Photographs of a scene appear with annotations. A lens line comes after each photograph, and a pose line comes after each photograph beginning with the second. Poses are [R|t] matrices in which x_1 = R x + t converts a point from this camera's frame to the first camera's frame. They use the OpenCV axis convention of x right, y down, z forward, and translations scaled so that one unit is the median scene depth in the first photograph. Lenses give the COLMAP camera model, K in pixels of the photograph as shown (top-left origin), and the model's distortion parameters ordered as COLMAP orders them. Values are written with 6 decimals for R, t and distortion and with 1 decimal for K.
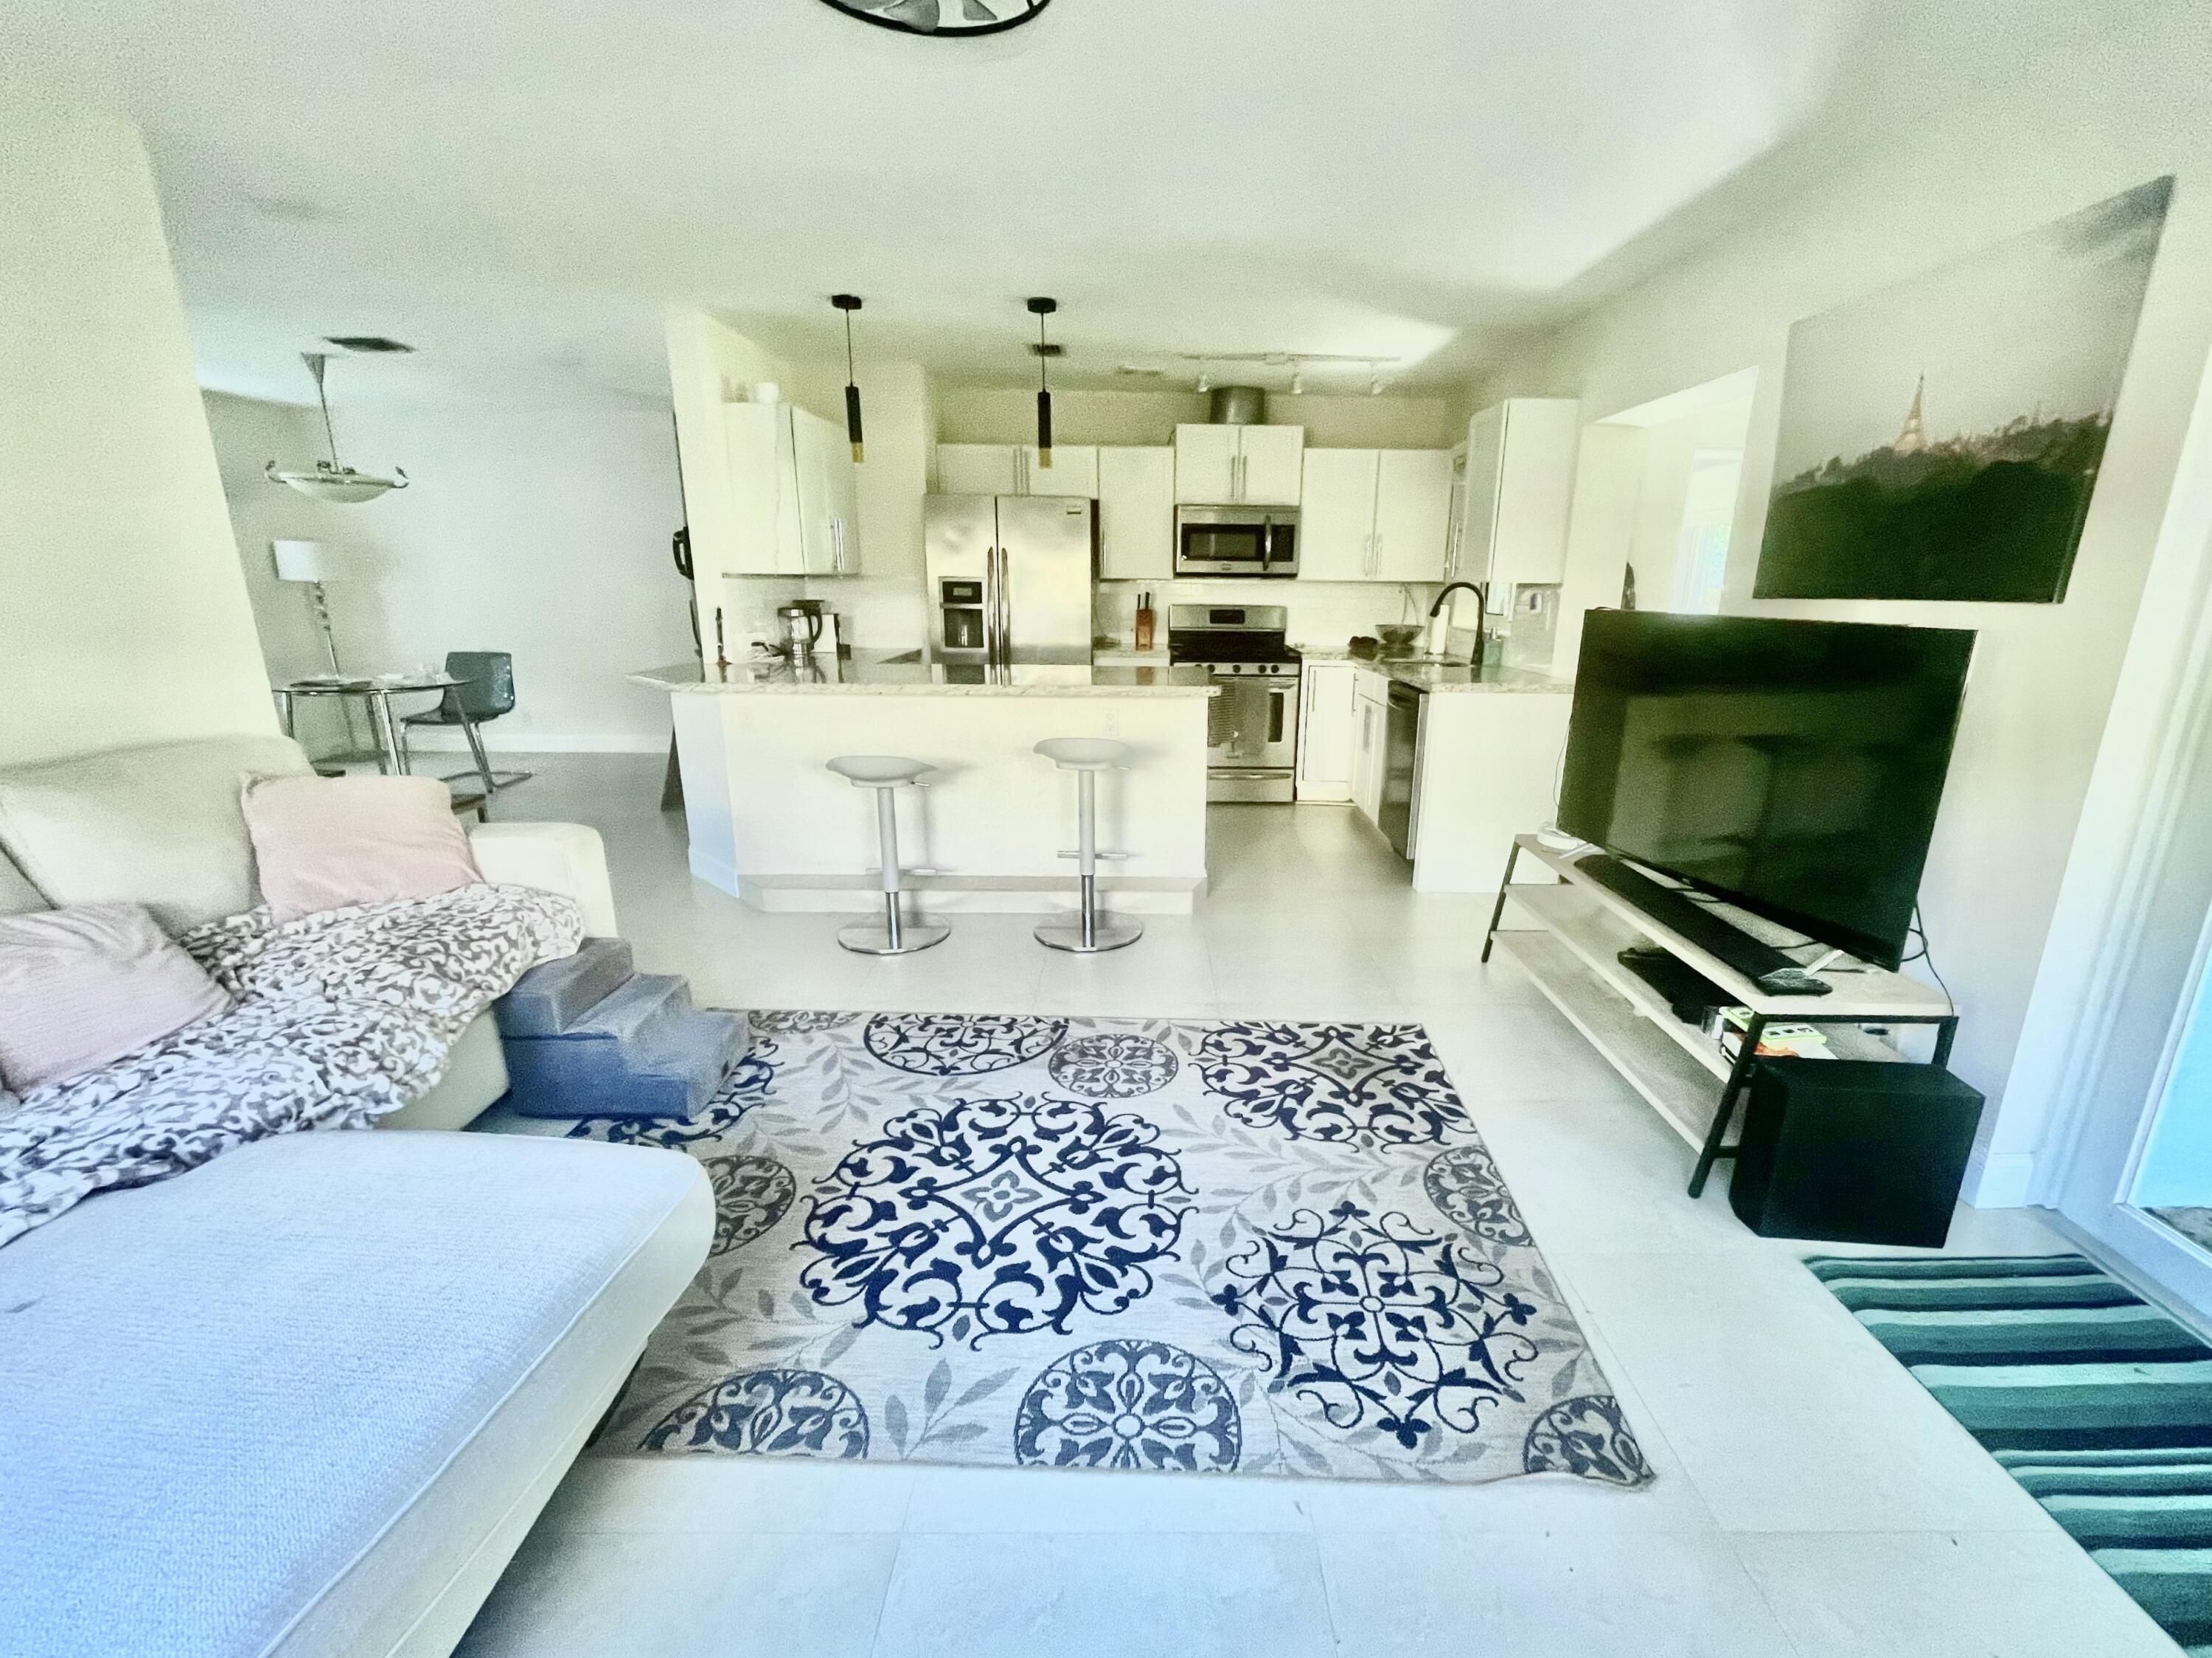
lens RADIAL K [[953.1, 0, 1154.1], [0, 953.1, 848.0], [0, 0, 1]] dist [-0.003445, -0.000245]
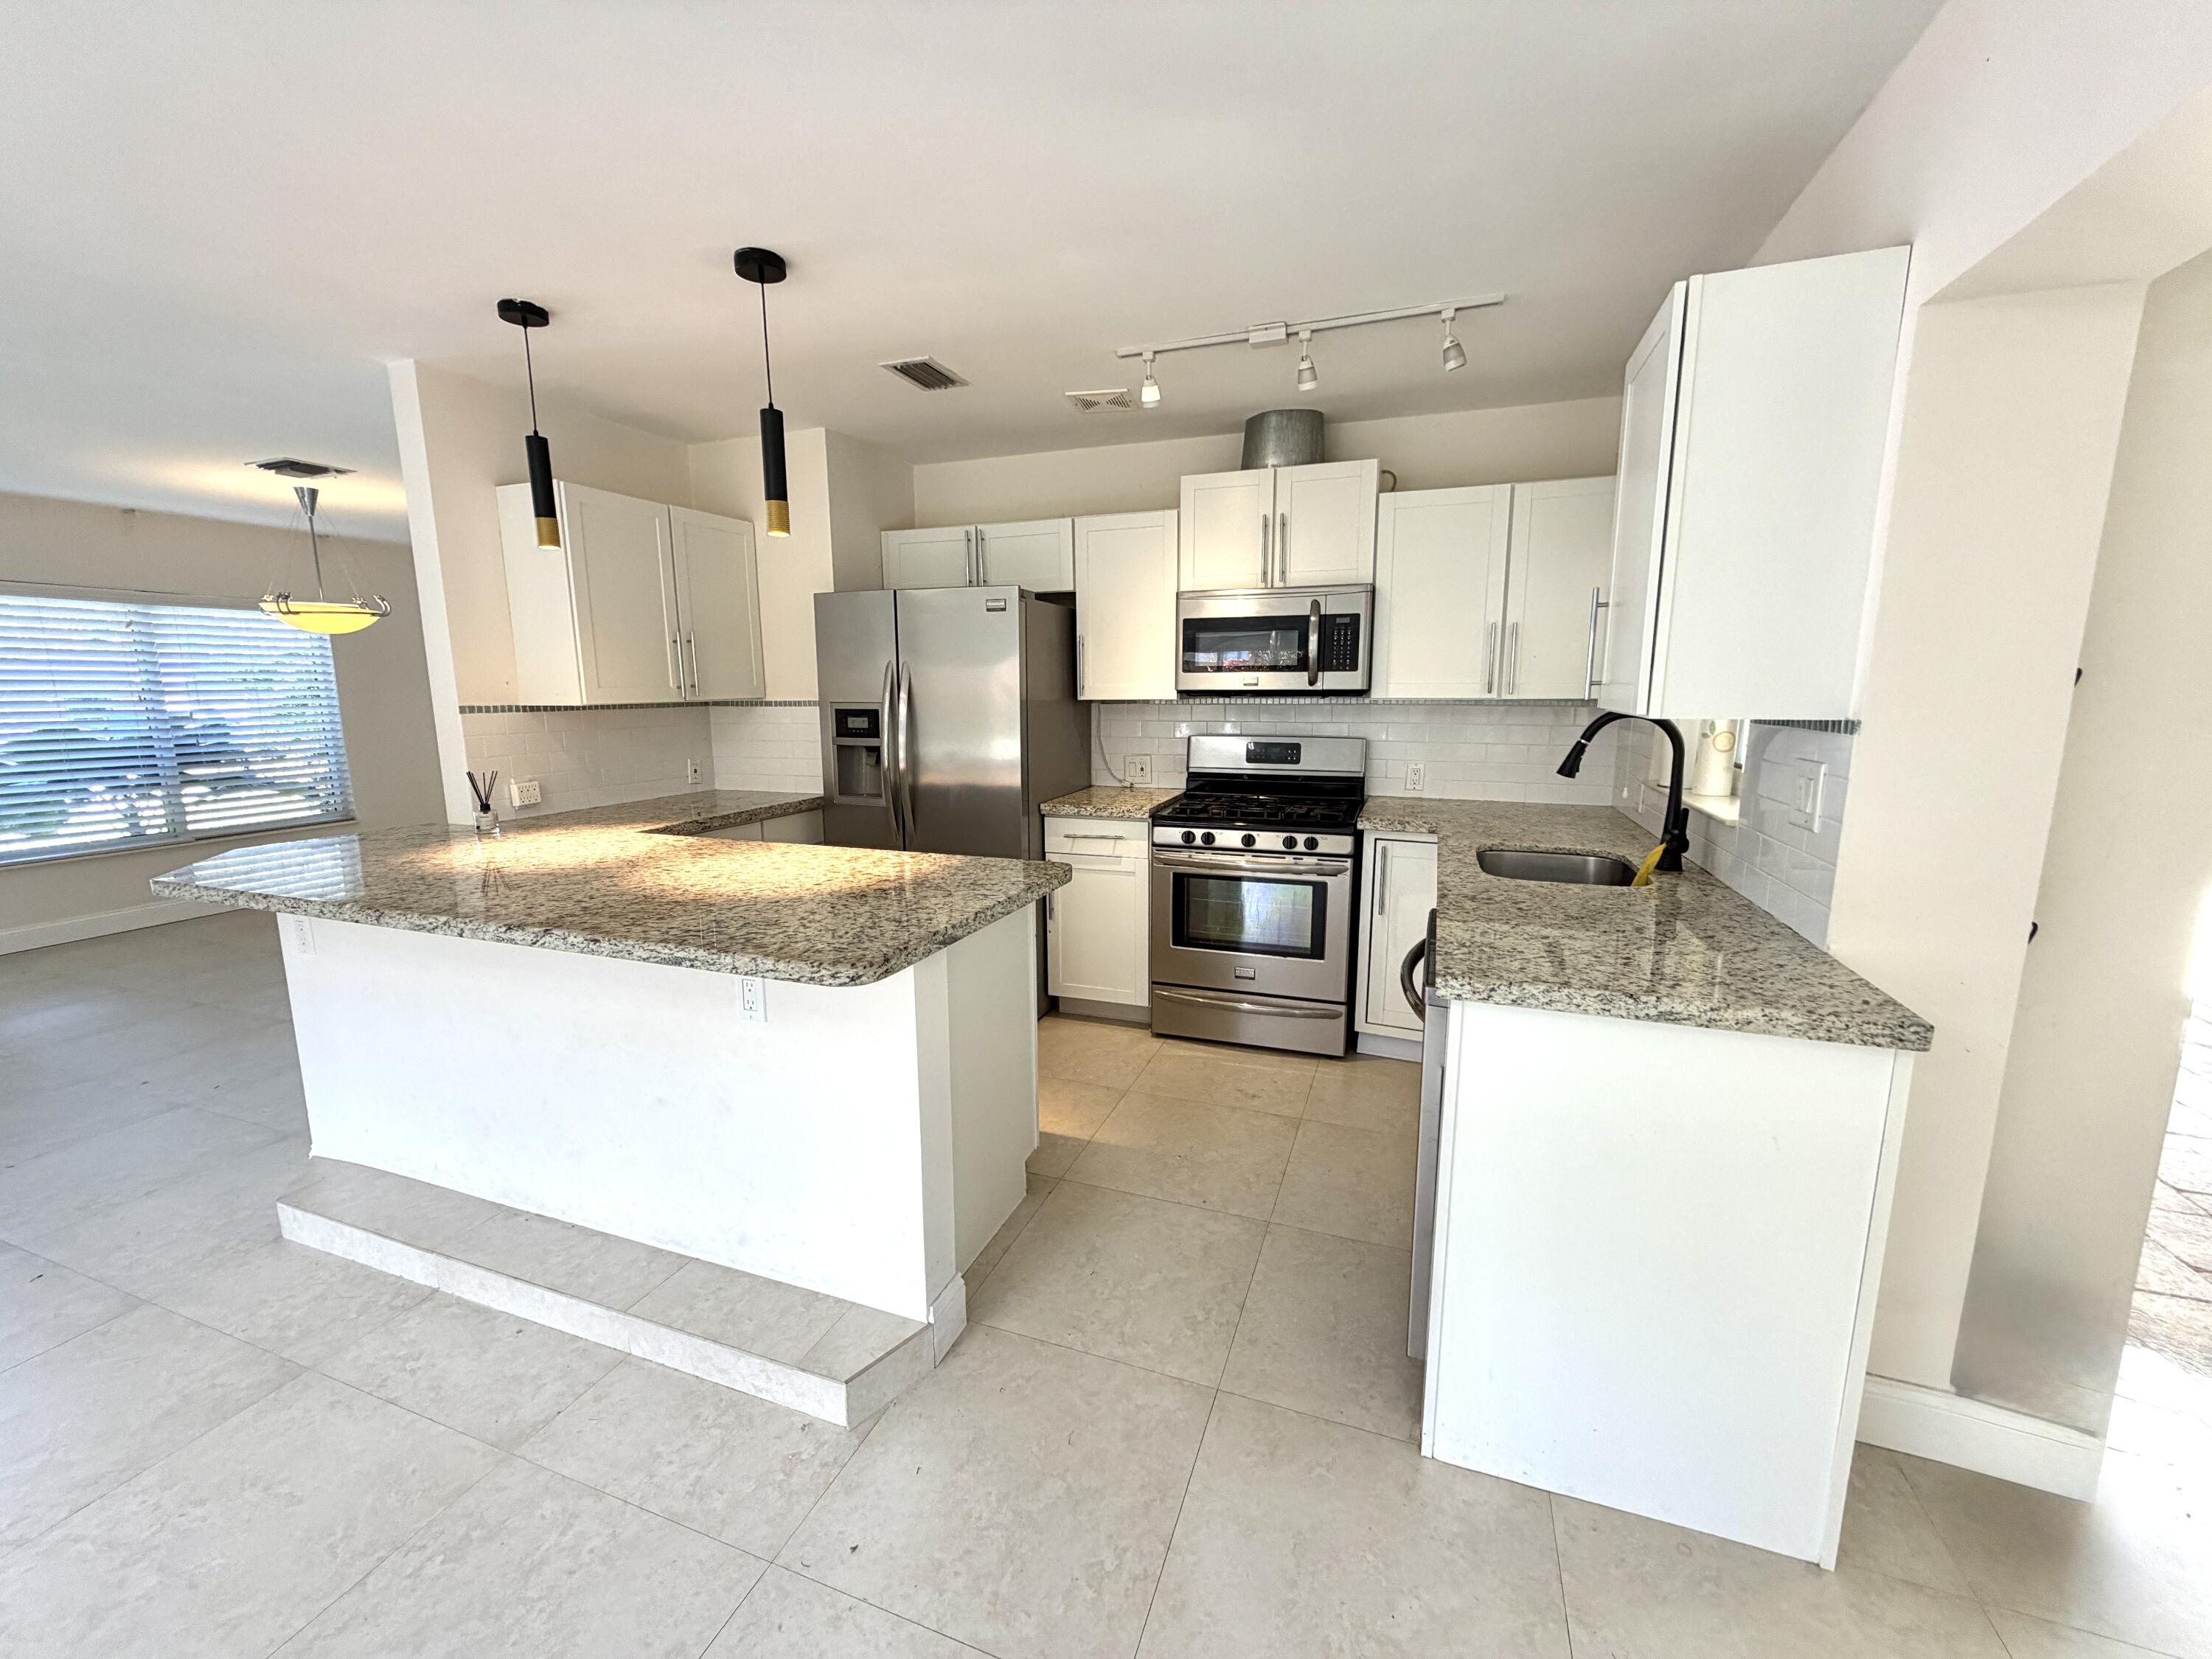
lens RADIAL K [[882.5, 0, 1096.6], [0, 882.5, 831.2], [0, 0, 1]] dist [0.003455, -0.001257]
pose [[0.929885, 0.044975, -0.365091, 0.205218], [-0.084310, 0.992135, -0.092518, -0.131670], [0.358059, 0.116812, 0.926363, 0.424864]]
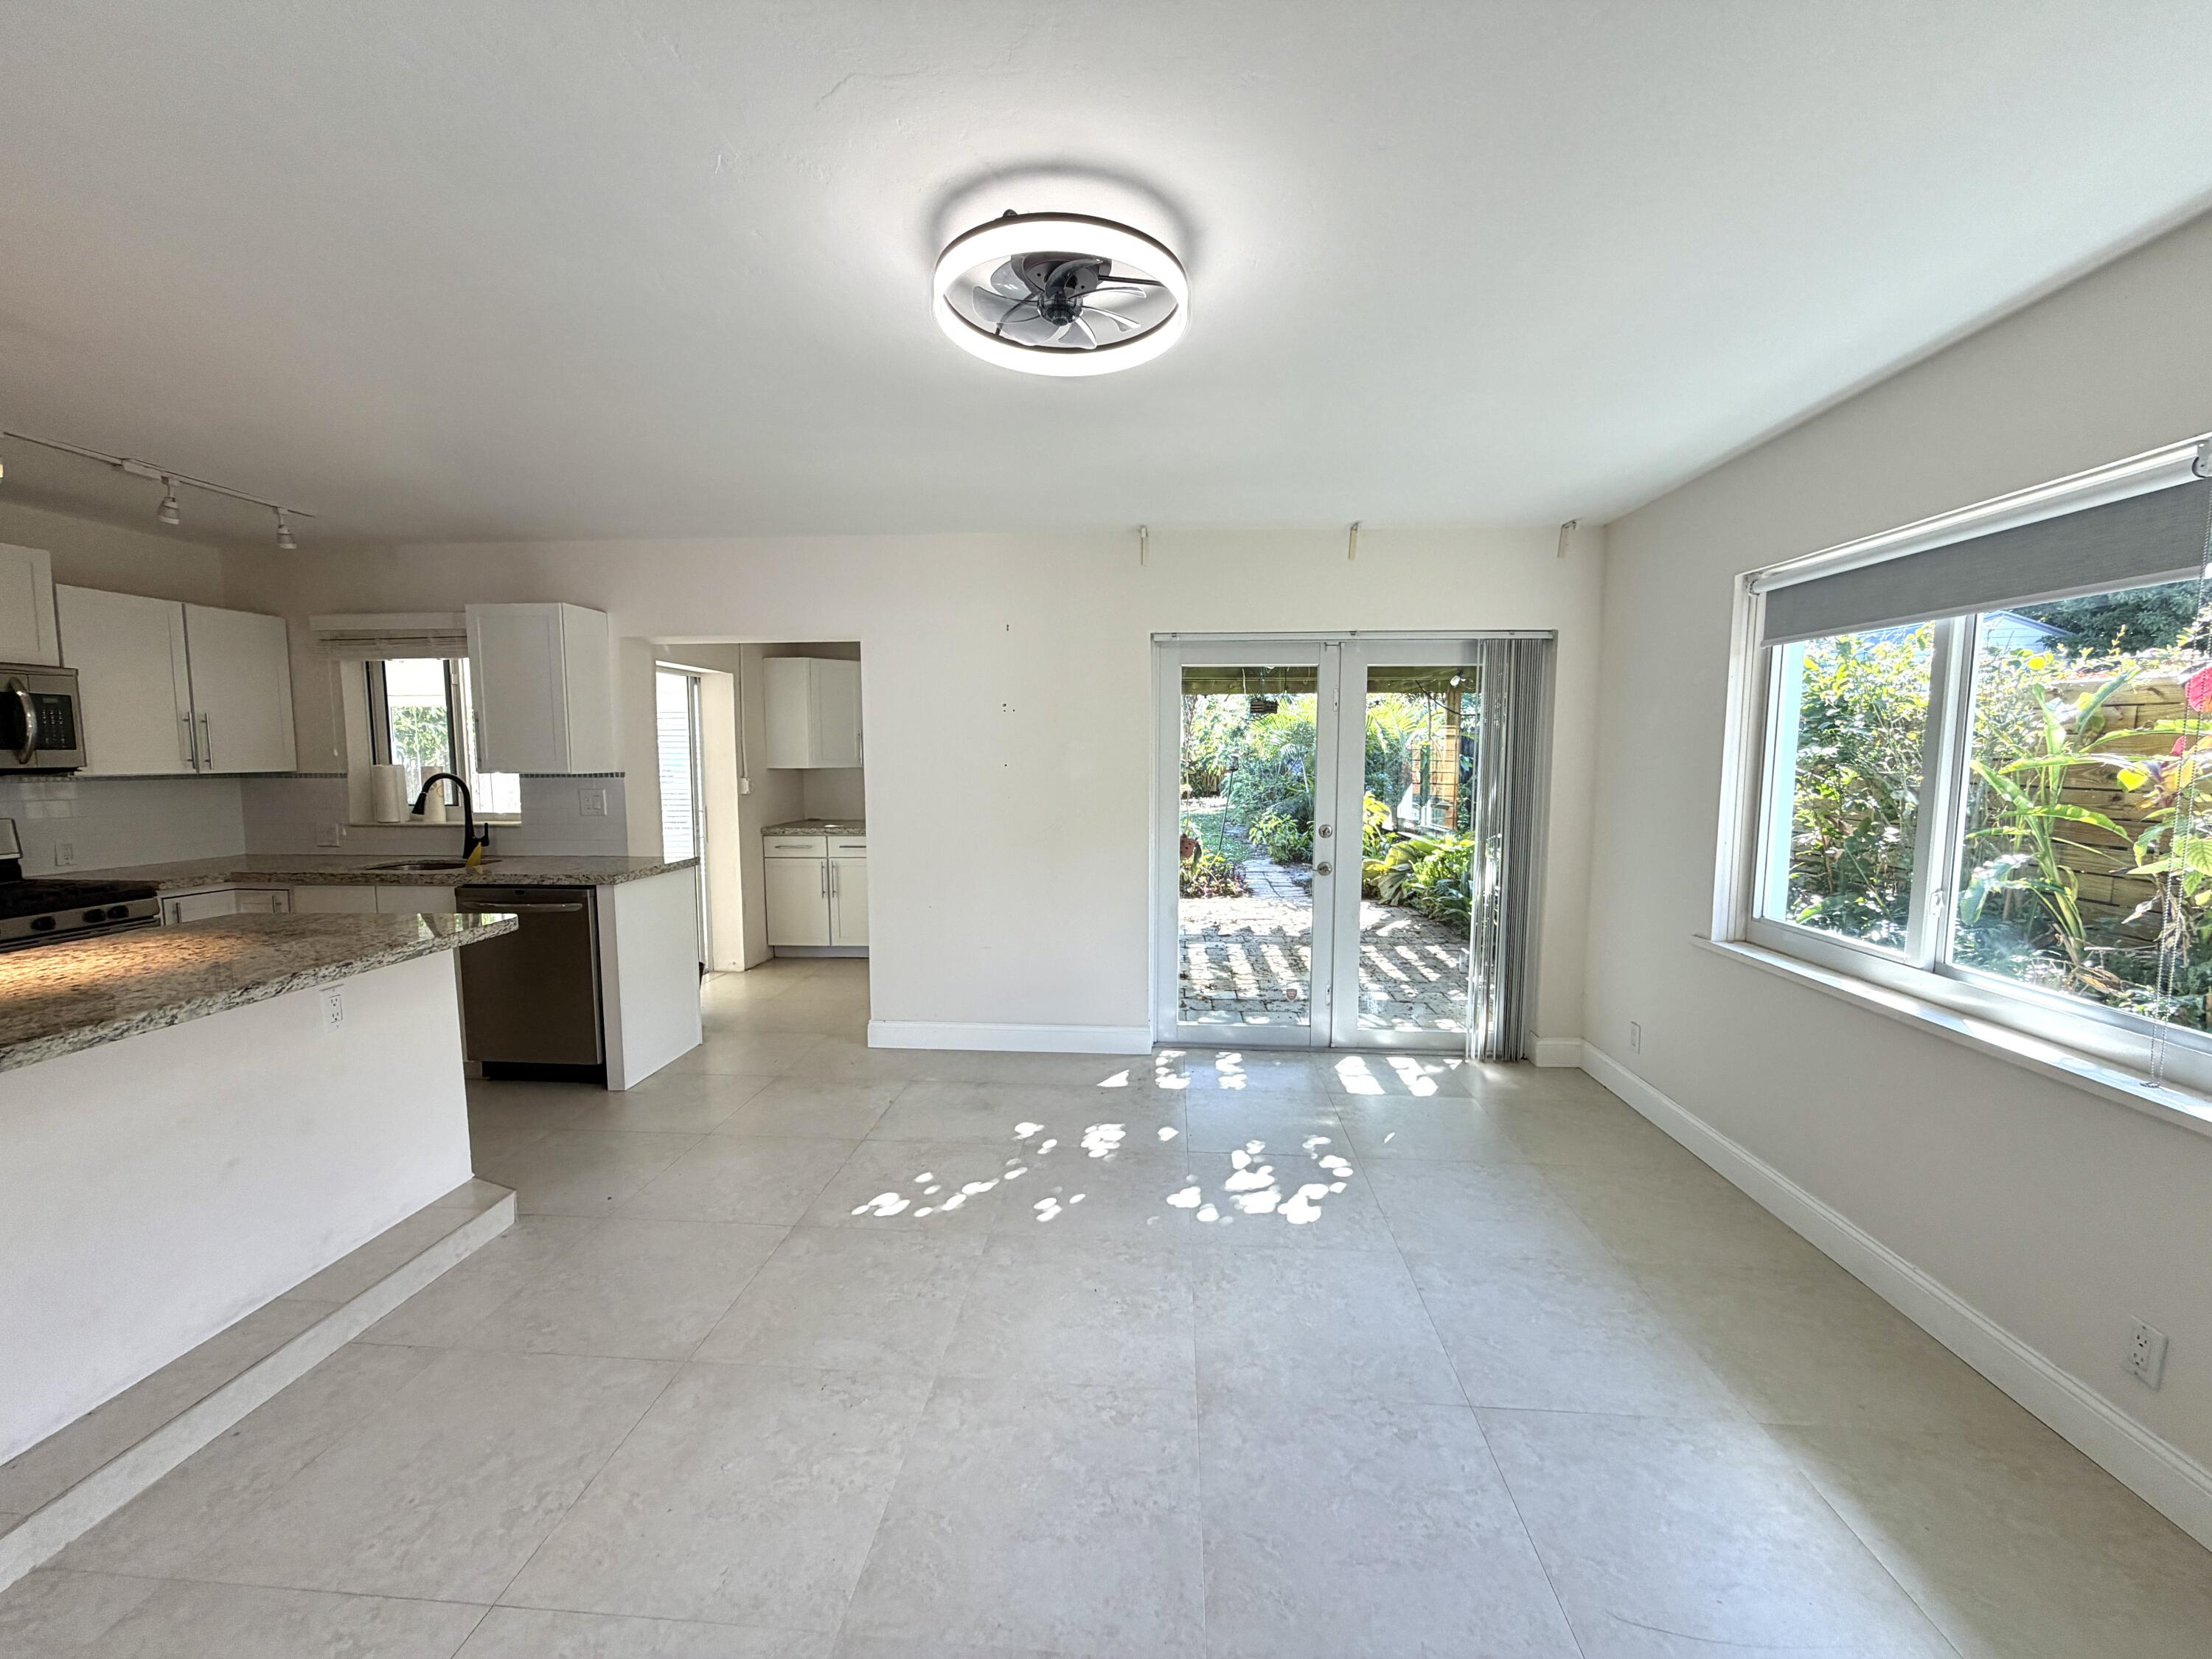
lens RADIAL K [[882.5, 0, 1102.2], [0, 882.5, 834.5], [0, 0, 1]] dist [0.003455, -0.001257]
pose [[0.097621, -0.103221, 0.989856, -0.393092], [0.271313, 0.959695, 0.073319, -0.102017], [-0.957528, 0.261403, 0.121692, 0.279280]]
